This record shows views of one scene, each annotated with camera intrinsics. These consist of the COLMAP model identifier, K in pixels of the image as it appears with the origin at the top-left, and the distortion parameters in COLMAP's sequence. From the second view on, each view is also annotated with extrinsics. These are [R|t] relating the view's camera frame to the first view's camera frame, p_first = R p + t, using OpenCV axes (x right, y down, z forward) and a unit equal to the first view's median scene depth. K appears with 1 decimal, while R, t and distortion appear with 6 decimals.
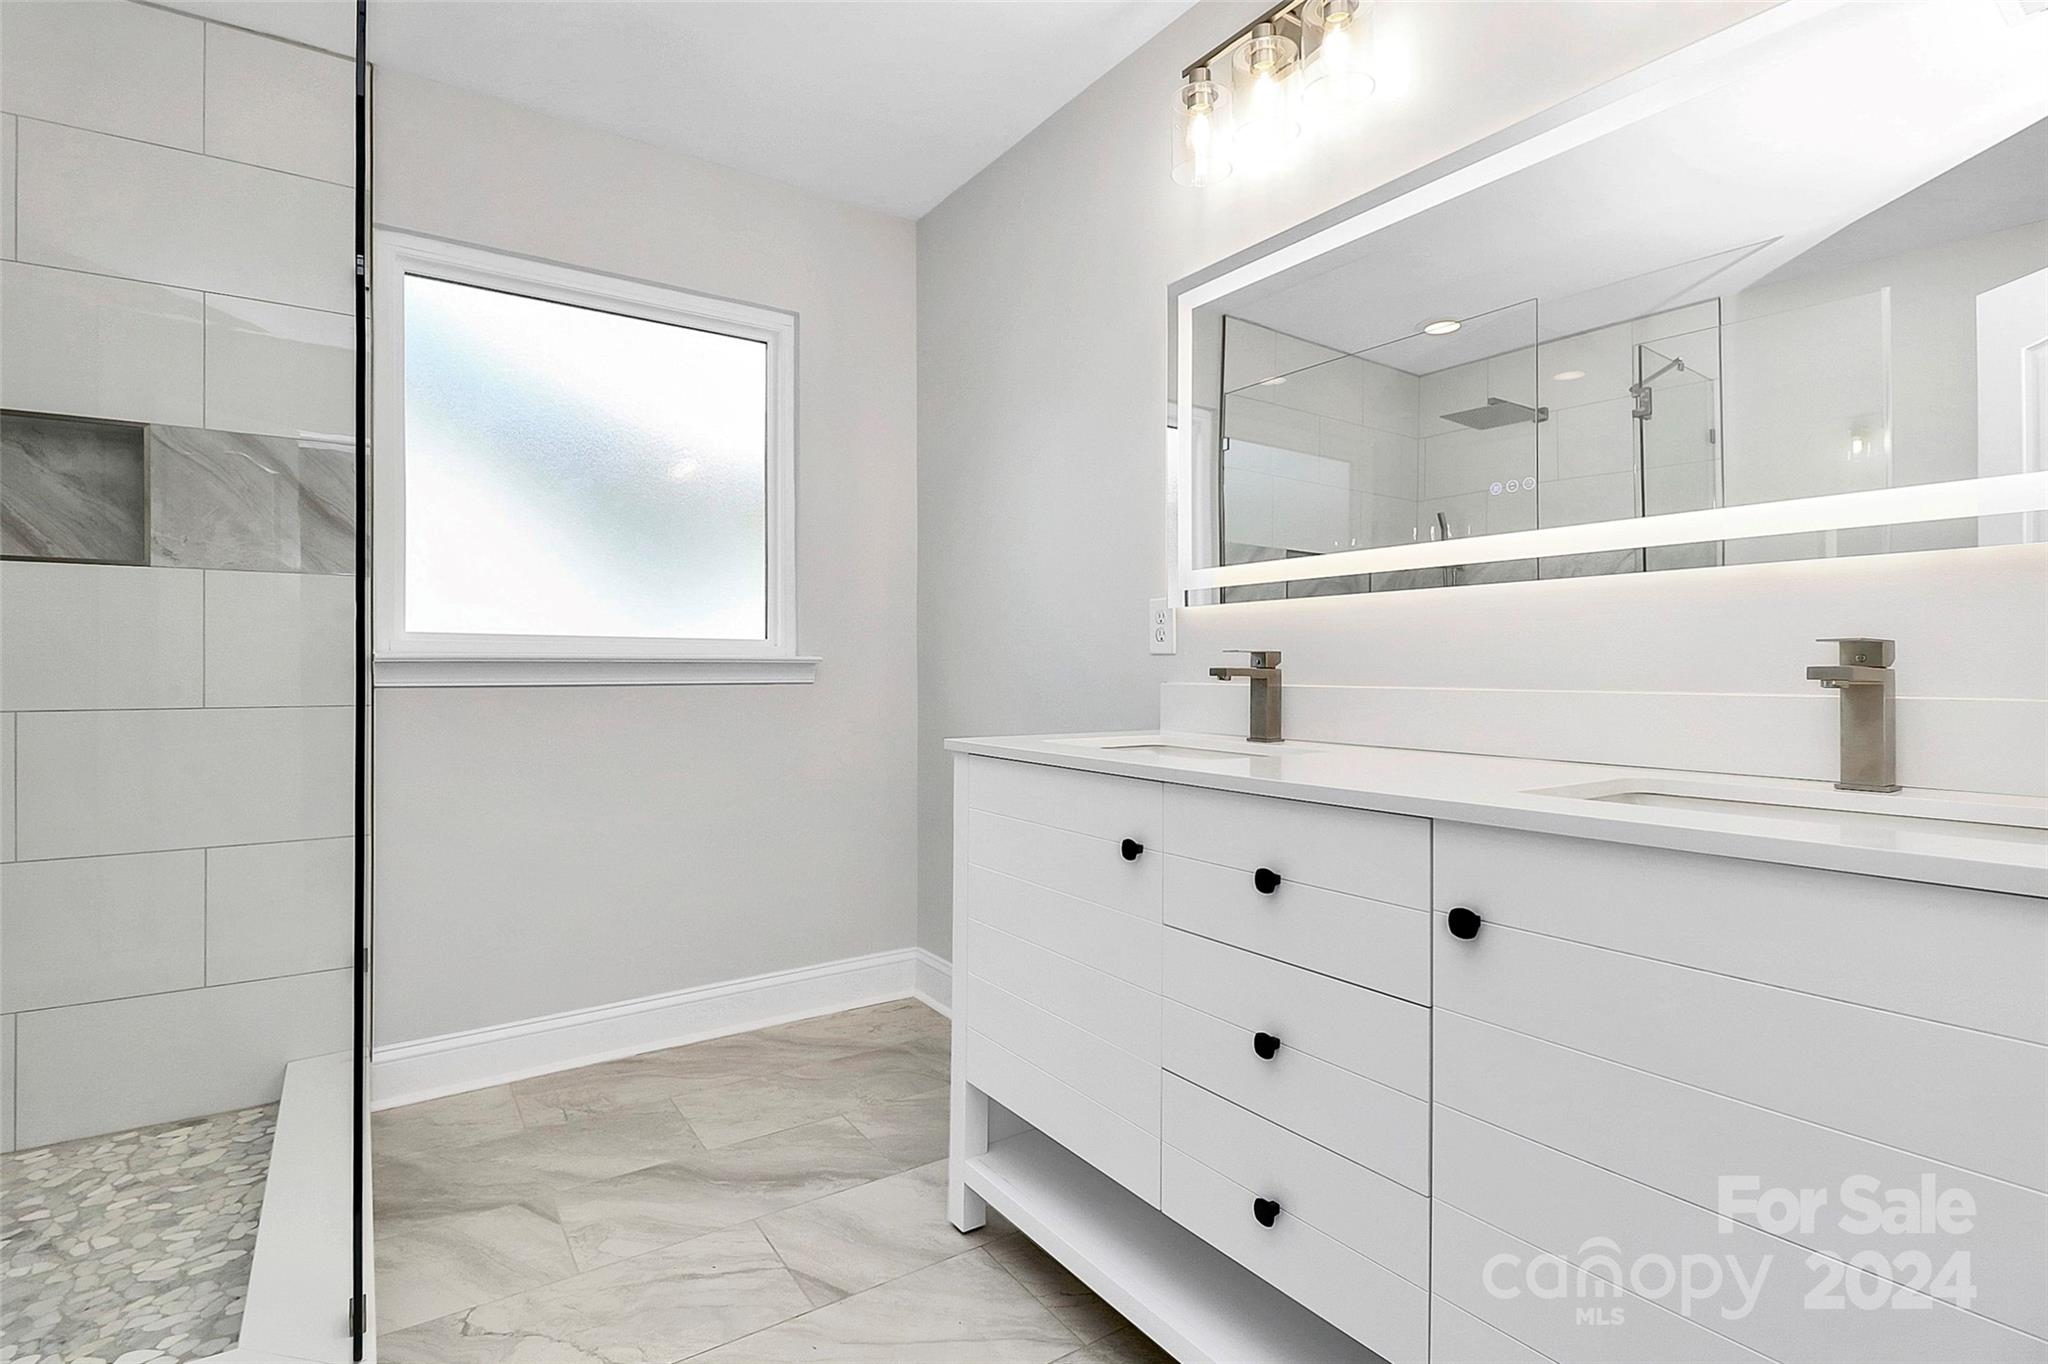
lens RADIAL K [[971.6, 0, 1022.4], [0, 971.6, 678.9], [0, 0, 1]] dist [-0.004567, -0.009830]
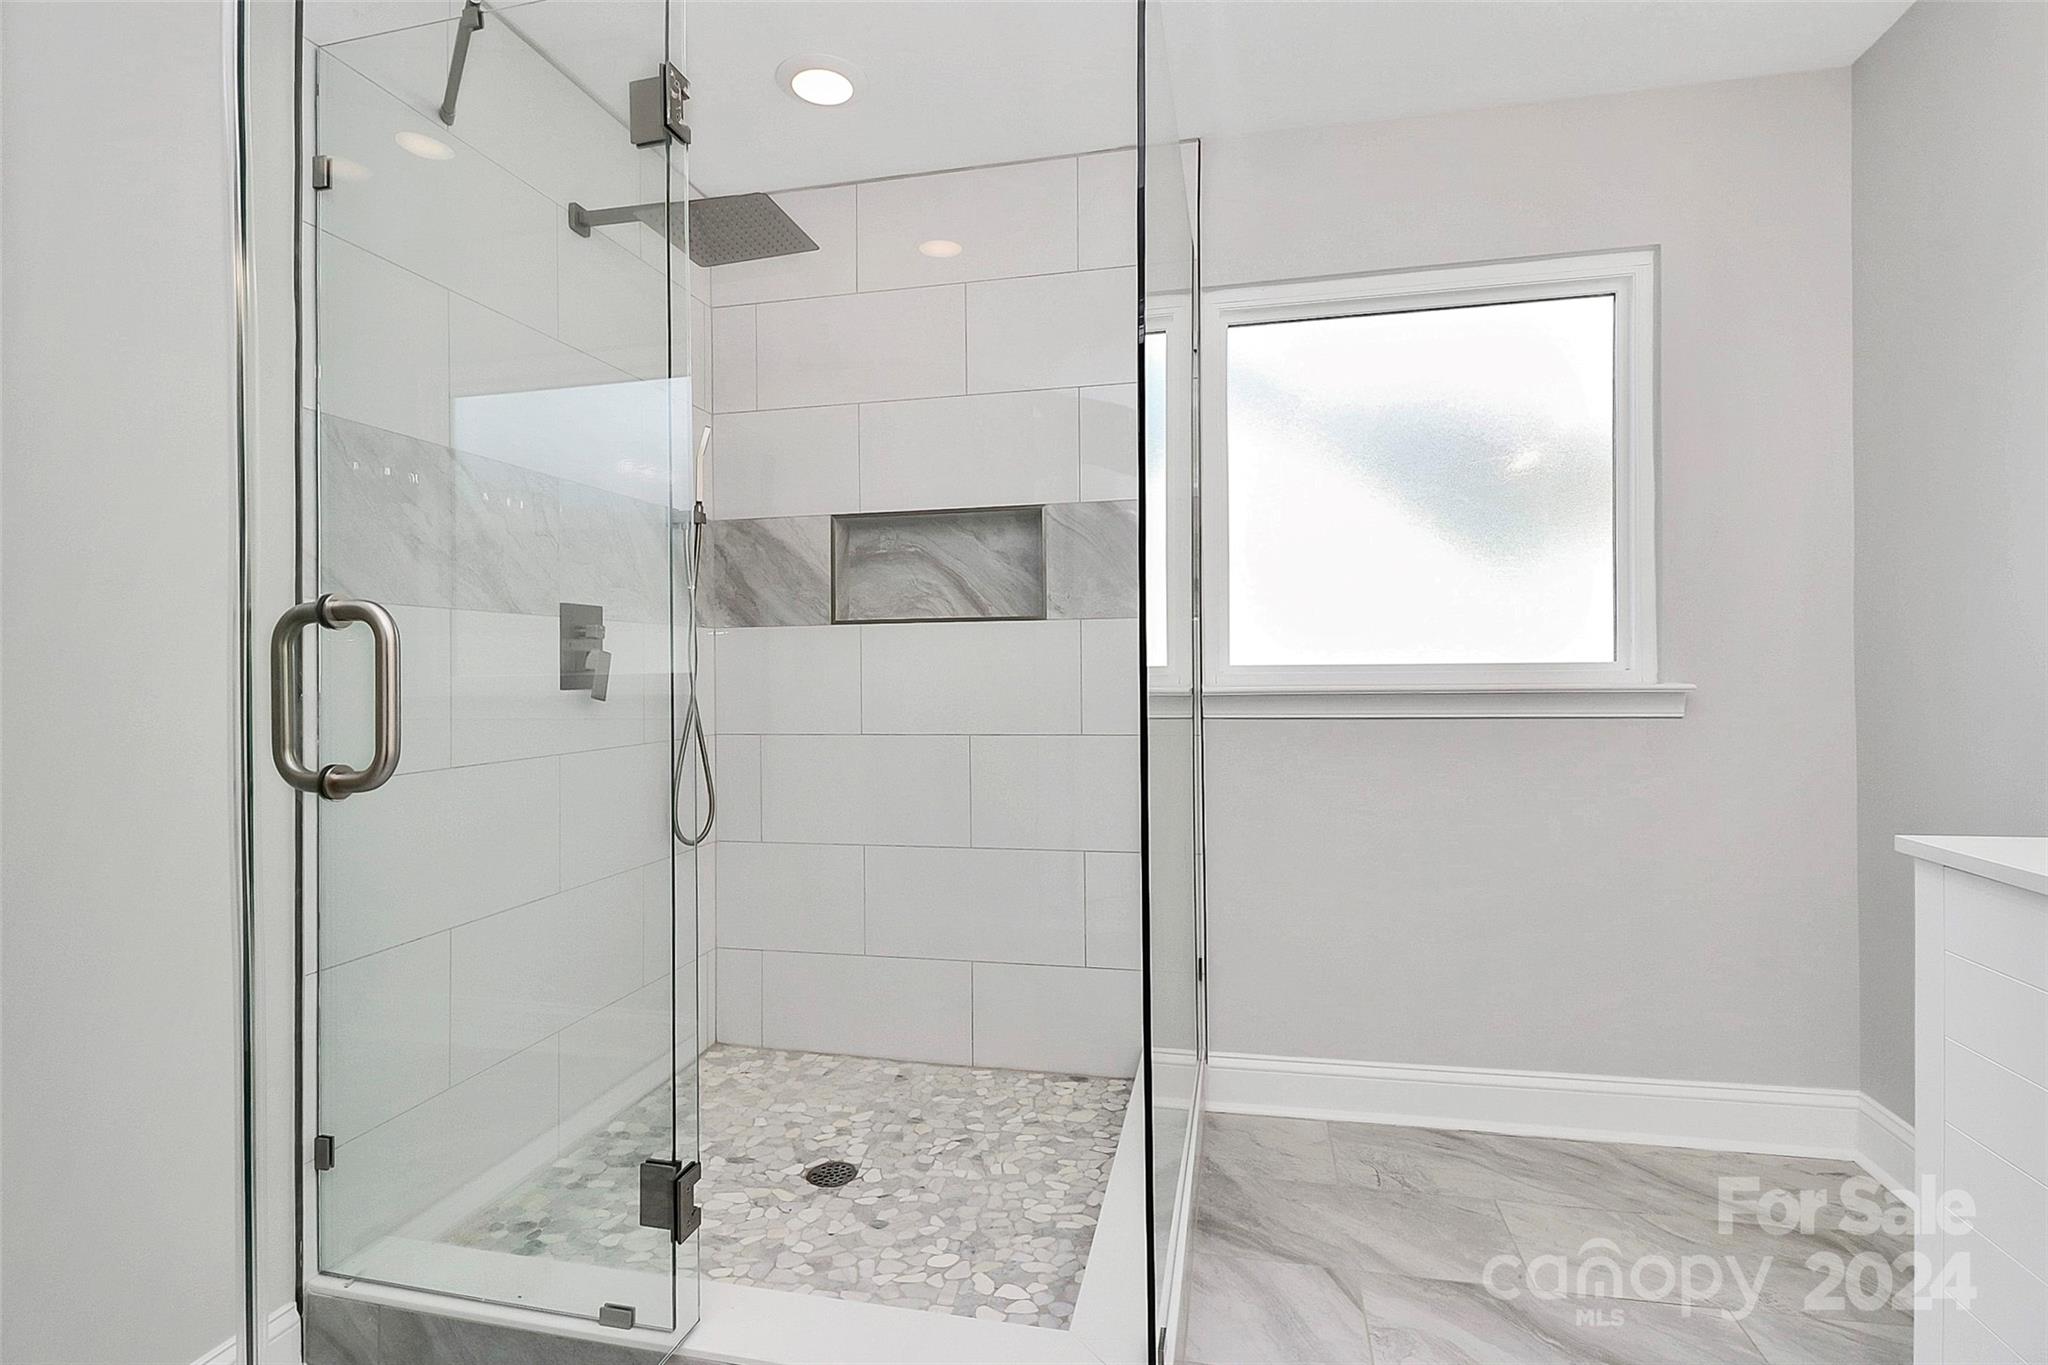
lens RADIAL K [[971.6, 0, 1029.0], [0, 971.6, 673.6], [0, 0, 1]] dist [-0.004567, -0.009830]
pose [[0.682690, -0.005815, -0.730685, -0.017399], [0.005604, 0.999981, -0.002723, -0.045153], [0.730686, -0.002236, 0.682710, 0.134961]]
